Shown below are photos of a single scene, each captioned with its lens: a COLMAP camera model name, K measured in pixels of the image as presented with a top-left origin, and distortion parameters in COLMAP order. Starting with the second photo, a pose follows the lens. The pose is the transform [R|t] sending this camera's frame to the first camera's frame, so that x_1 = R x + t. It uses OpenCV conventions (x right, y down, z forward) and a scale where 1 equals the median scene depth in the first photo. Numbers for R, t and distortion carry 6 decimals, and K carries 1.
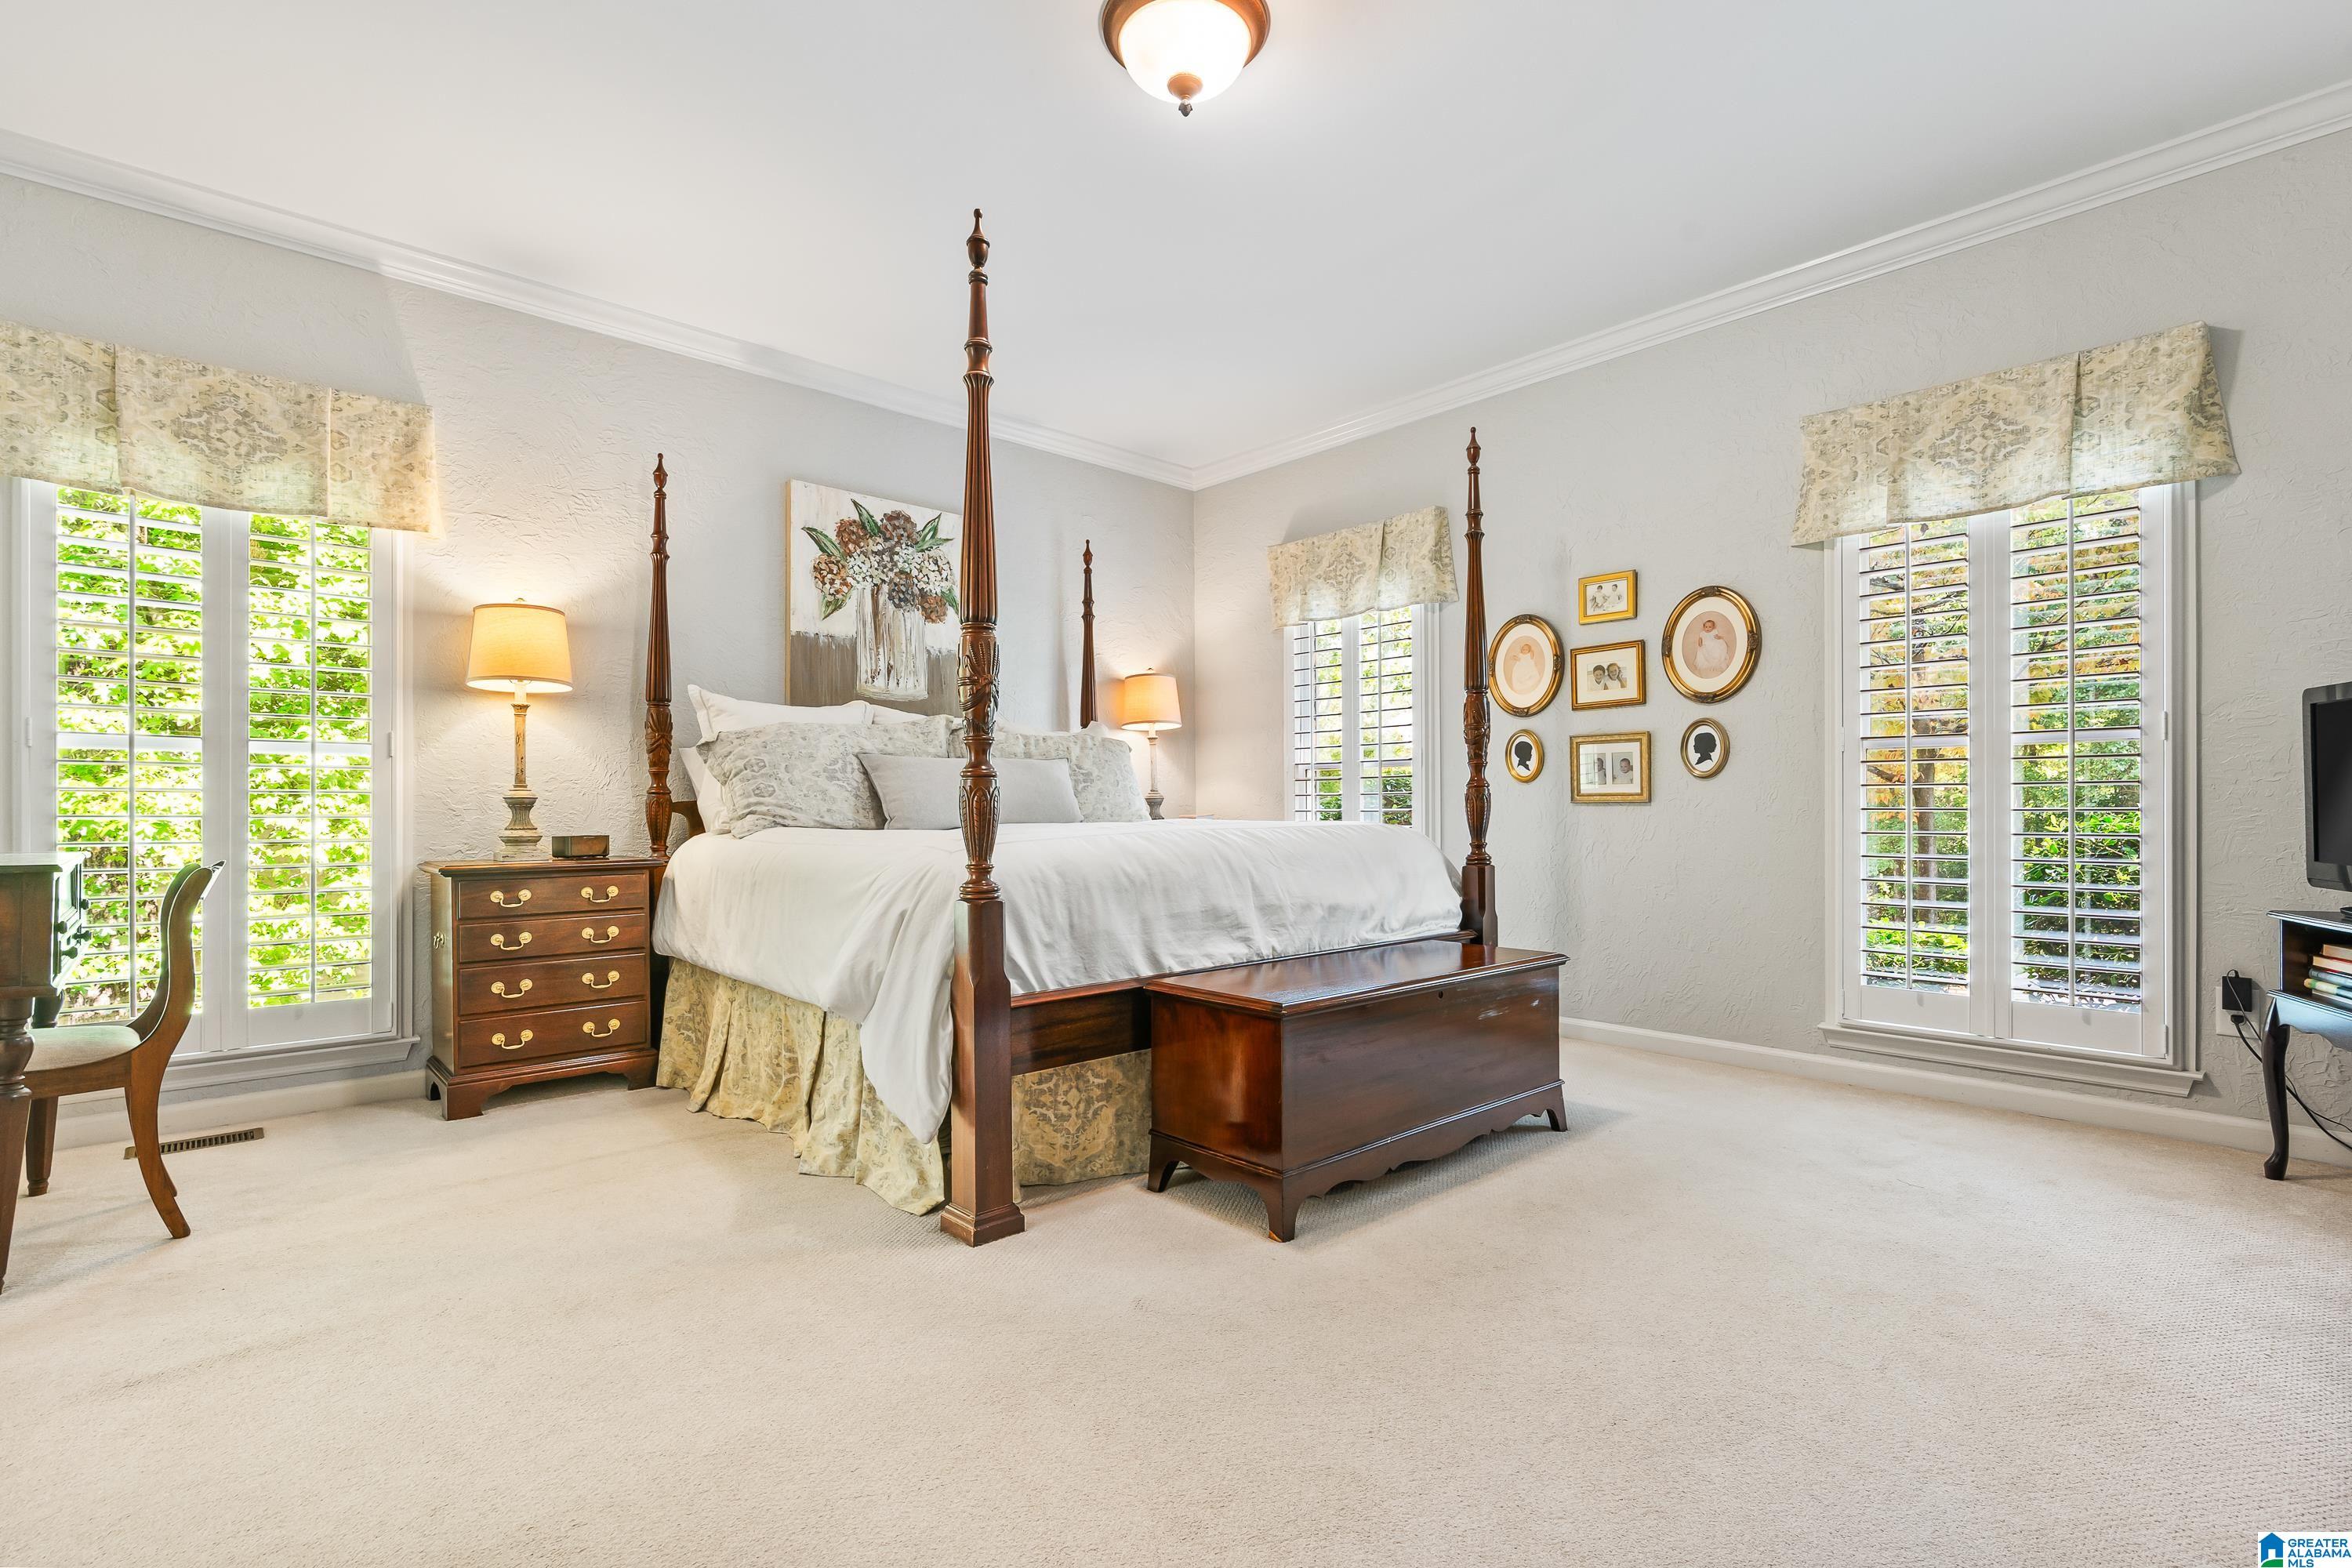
lens RADIAL K [[1070.5, 0, 1178.0], [0, 1070.5, 808.0], [0, 0, 1]] dist [-0.004405, 0.001462]
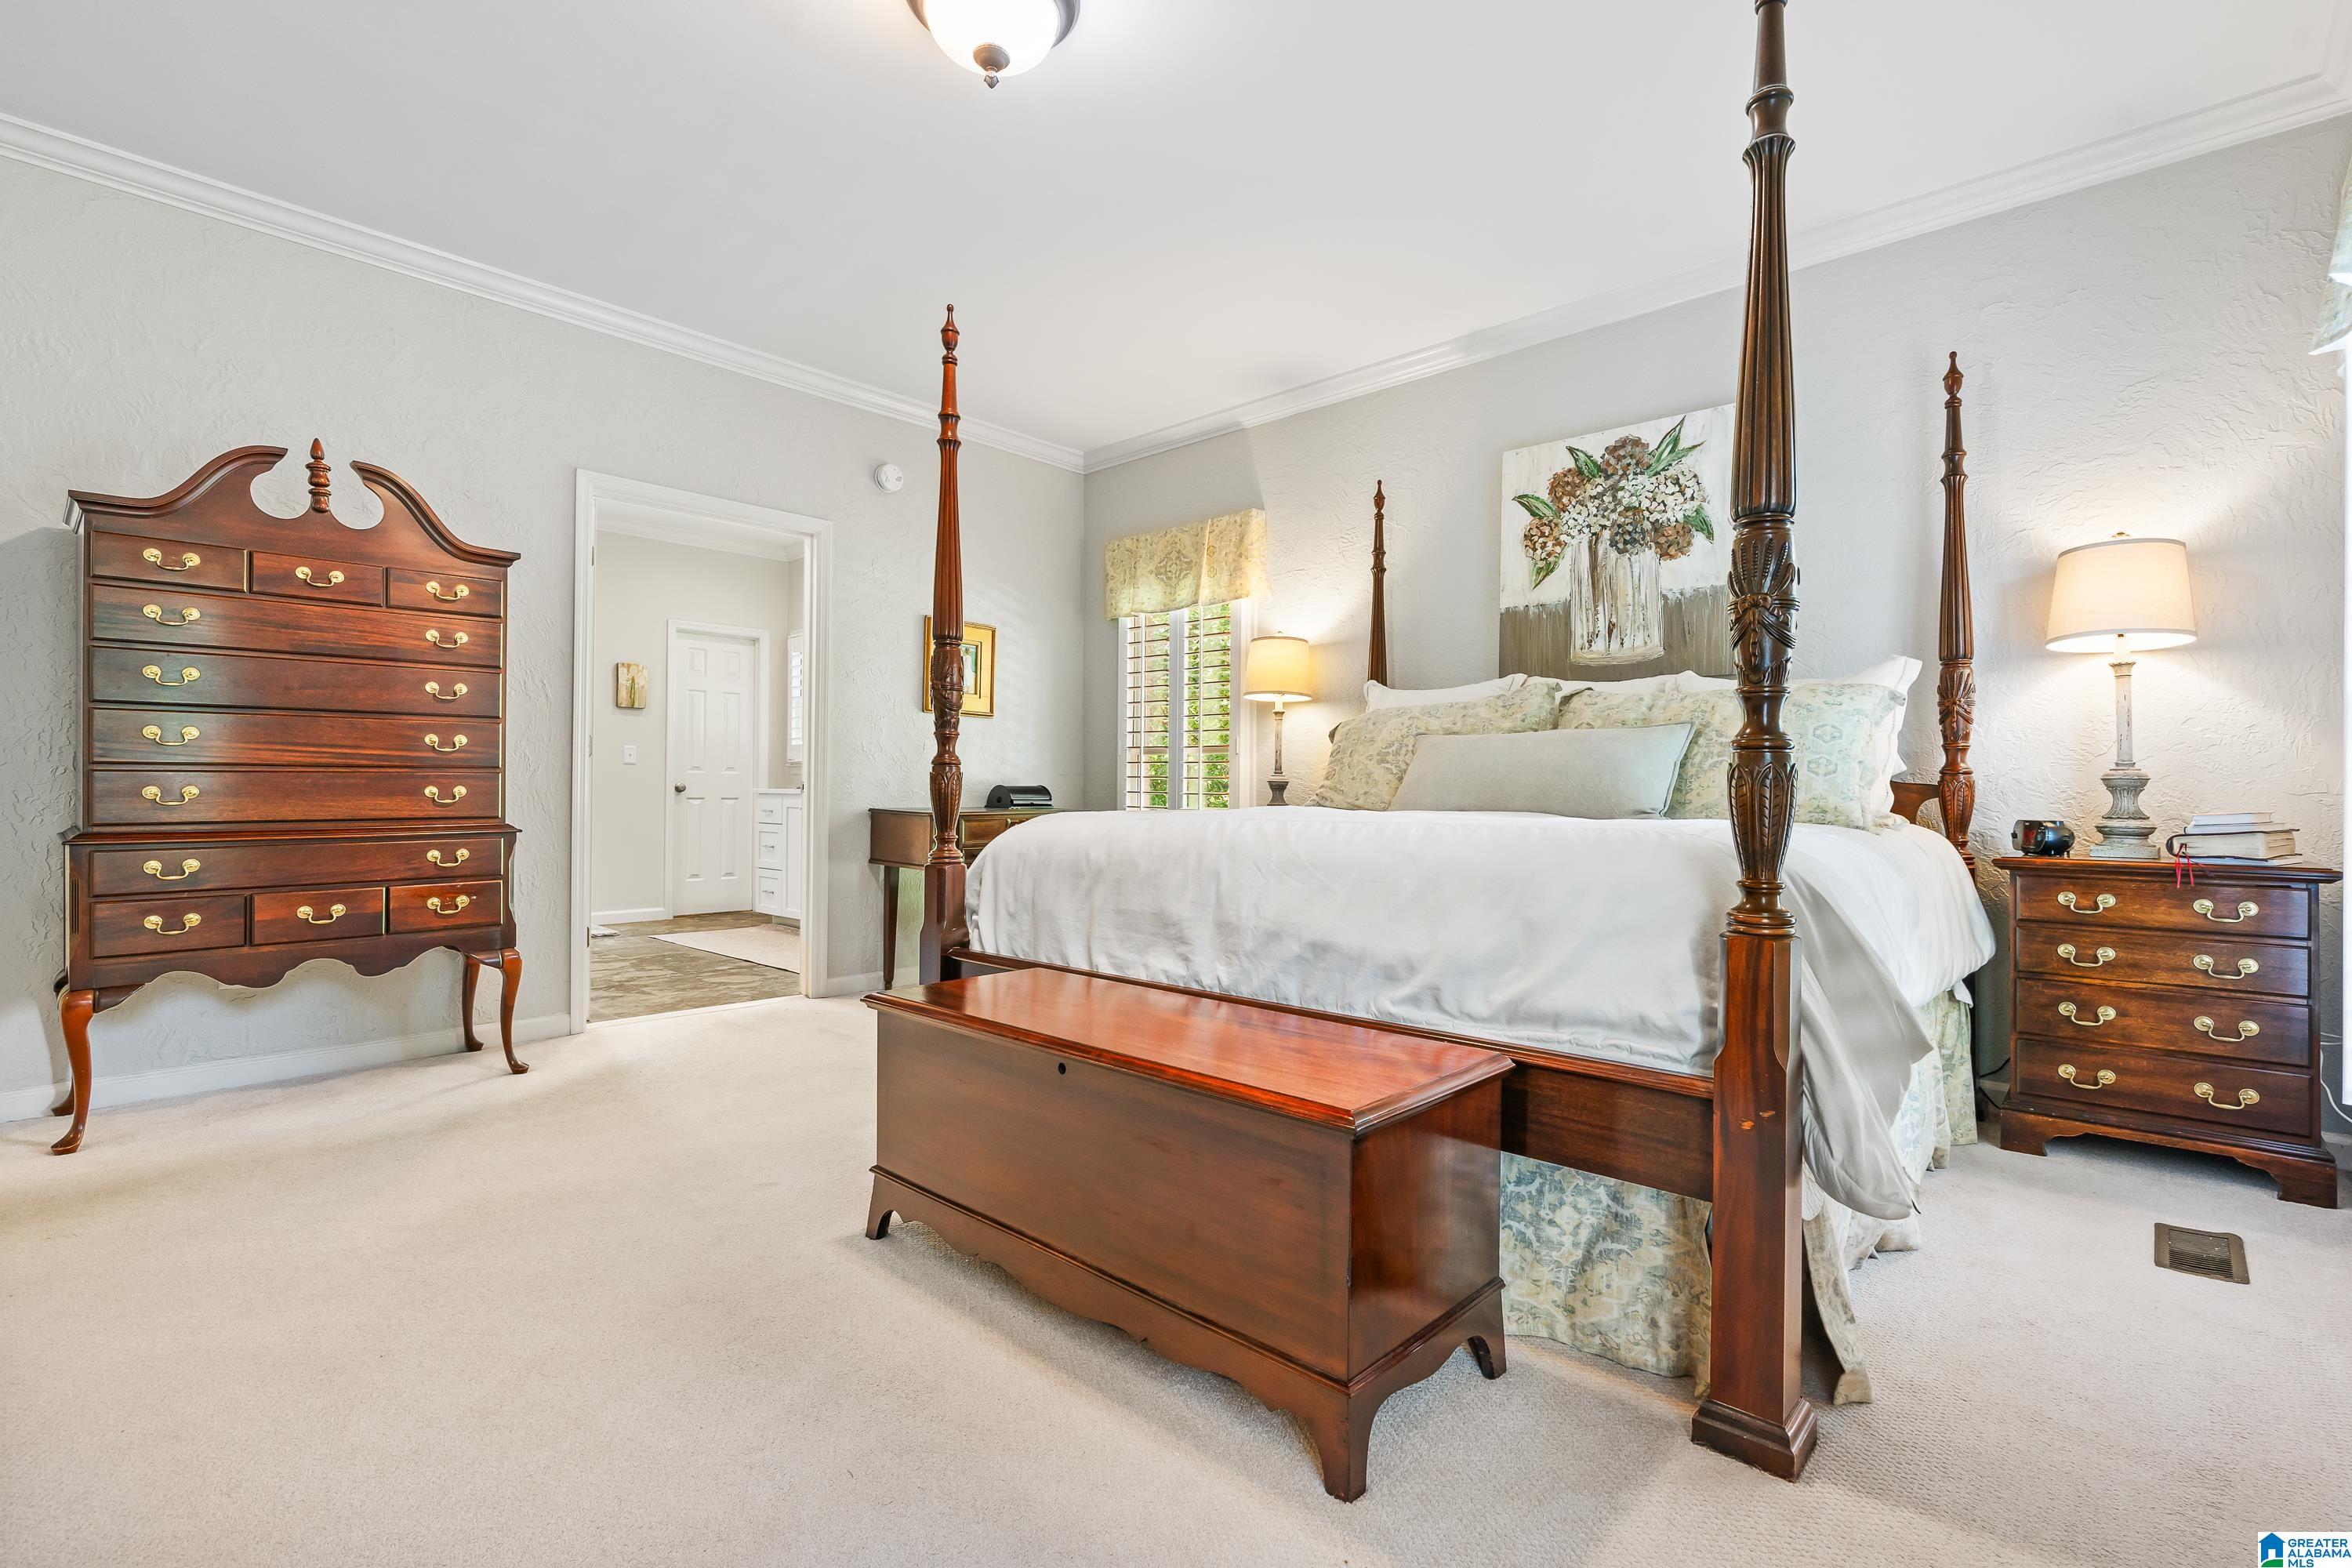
lens RADIAL K [[1070.5, 0, 1182.6], [0, 1070.5, 783.3], [0, 0, 1]] dist [-0.004405, 0.001462]
pose [[0.098553, 0.001706, -0.995130, 0.553541], [-0.002603, 0.999996, 0.001457, -0.006557], [0.995128, 0.002447, 0.098557, 0.587196]]
